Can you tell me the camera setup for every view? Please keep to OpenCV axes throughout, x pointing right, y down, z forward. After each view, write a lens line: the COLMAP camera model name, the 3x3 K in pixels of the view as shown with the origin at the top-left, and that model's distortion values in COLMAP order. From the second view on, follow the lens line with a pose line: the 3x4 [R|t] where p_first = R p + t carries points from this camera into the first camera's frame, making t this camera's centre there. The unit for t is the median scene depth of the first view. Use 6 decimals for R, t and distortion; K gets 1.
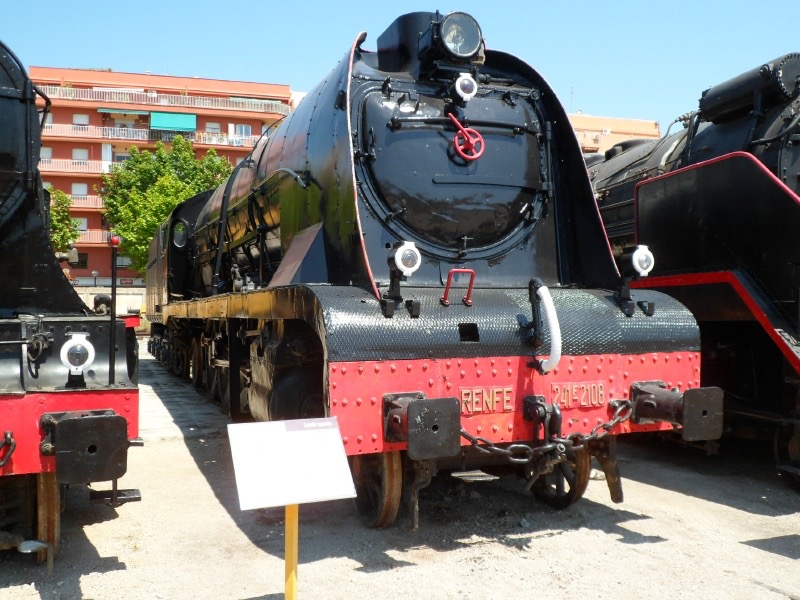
lens RADIAL K [[773.3, 0, 400.0], [0, 773.3, 292.6], [0, 0, 1]] dist [-0.028074, 0.000000]
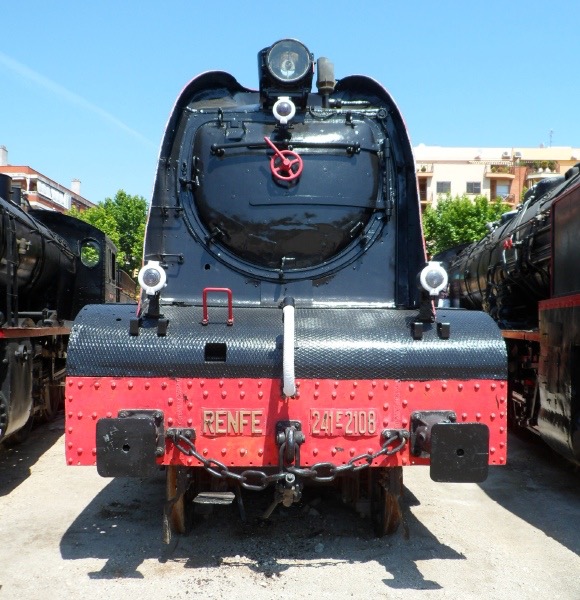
lens RADIAL K [[640.2, 0, 290.4], [0, 640.2, 303.2], [0, 0, 1]] dist [-0.090514, 0.000000]
pose [[0.944822, 0.003254, -0.327569, 0.422014], [-0.007144, 0.999918, -0.010672, -0.003225], [0.327507, 0.012423, 0.944767, 0.244717]]
